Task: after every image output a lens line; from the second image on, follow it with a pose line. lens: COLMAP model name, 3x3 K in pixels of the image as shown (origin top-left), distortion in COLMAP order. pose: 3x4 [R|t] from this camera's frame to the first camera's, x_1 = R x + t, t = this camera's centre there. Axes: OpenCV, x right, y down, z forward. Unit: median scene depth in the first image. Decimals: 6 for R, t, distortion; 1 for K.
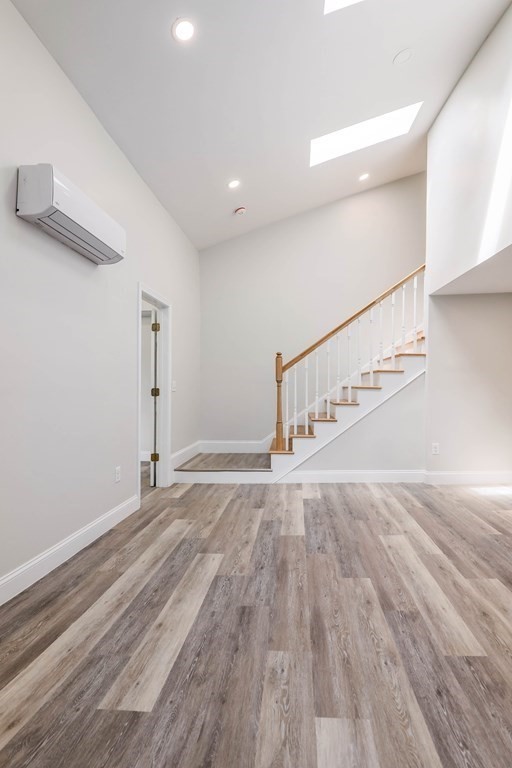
lens RADIAL K [[367.1, 0, 272.8], [0, 367.1, 370.9], [0, 0, 1]] dist [-0.023748, 0.000125]
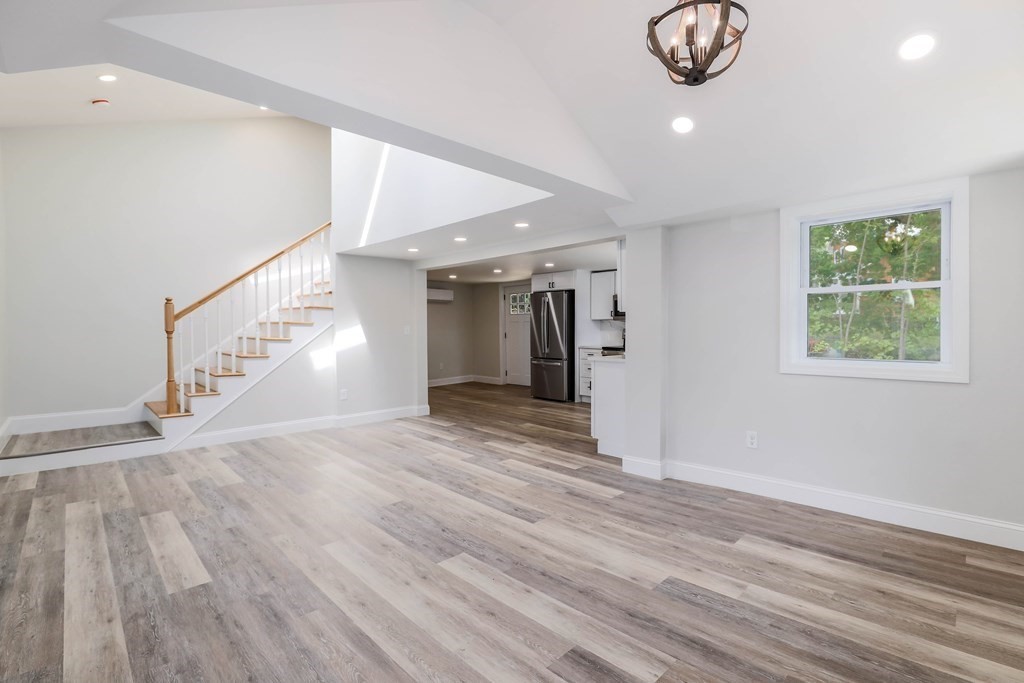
lens RADIAL K [[474.0, 0, 499.3], [0, 474.0, 343.0], [0, 0, 1]] dist [-0.020709, 0.000121]
pose [[0.691437, -0.015378, 0.722273, -0.441002], [-0.039768, 0.997447, 0.059308, -0.076181], [-0.721342, -0.069731, 0.689060, -0.527352]]
